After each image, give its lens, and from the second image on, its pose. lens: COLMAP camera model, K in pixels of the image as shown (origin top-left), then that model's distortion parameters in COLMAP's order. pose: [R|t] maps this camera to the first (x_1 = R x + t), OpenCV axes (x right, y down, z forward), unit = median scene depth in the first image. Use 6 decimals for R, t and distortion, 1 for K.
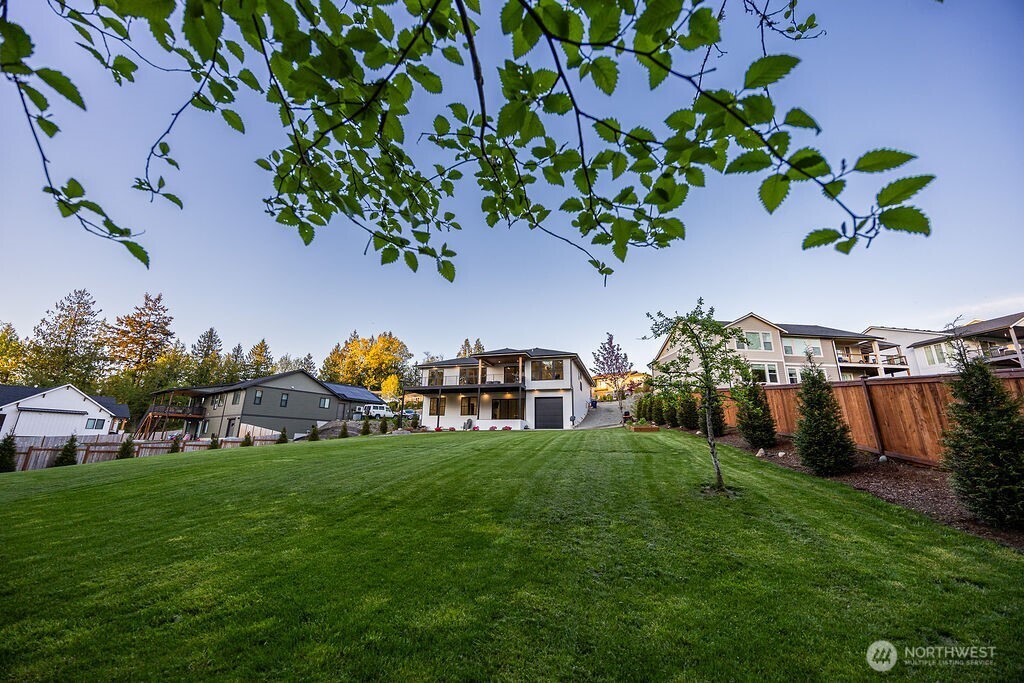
lens RADIAL K [[392.3, 0, 509.2], [0, 392.3, 347.9], [0, 0, 1]] dist [-0.004346, 0.001652]
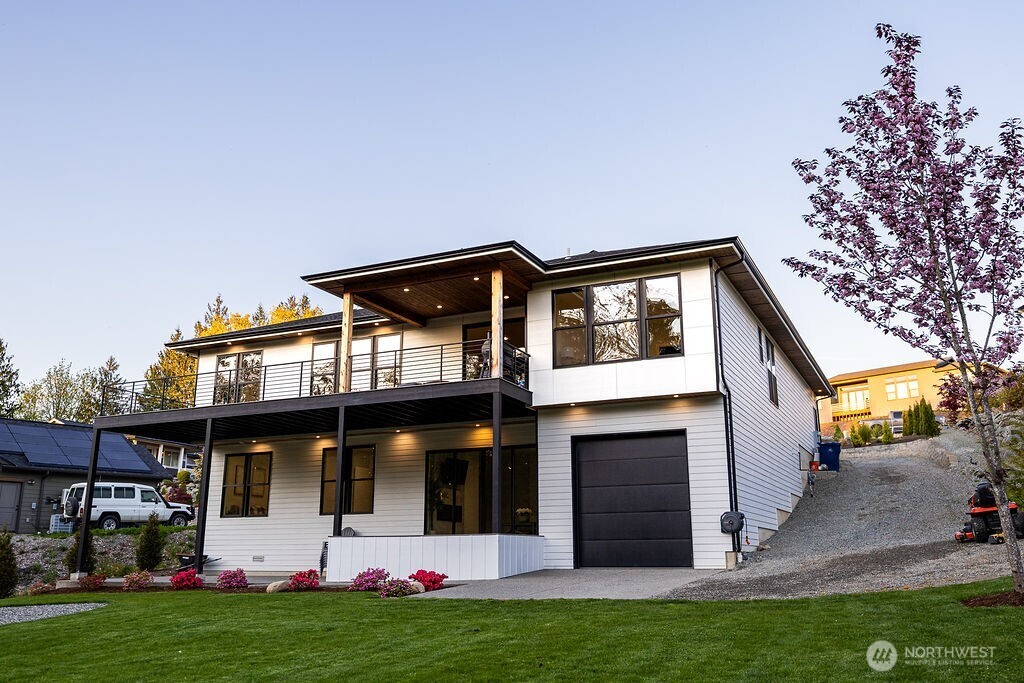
lens RADIAL K [[899.8, 0, 512.9], [0, 899.8, 336.8], [0, 0, 1]] dist [0.023807, -0.007097]
pose [[0.991120, -0.053294, -0.121820, 0.093727], [0.053717, 0.998556, 0.000188, 0.057959], [0.121634, -0.006731, 0.992552, 0.413701]]
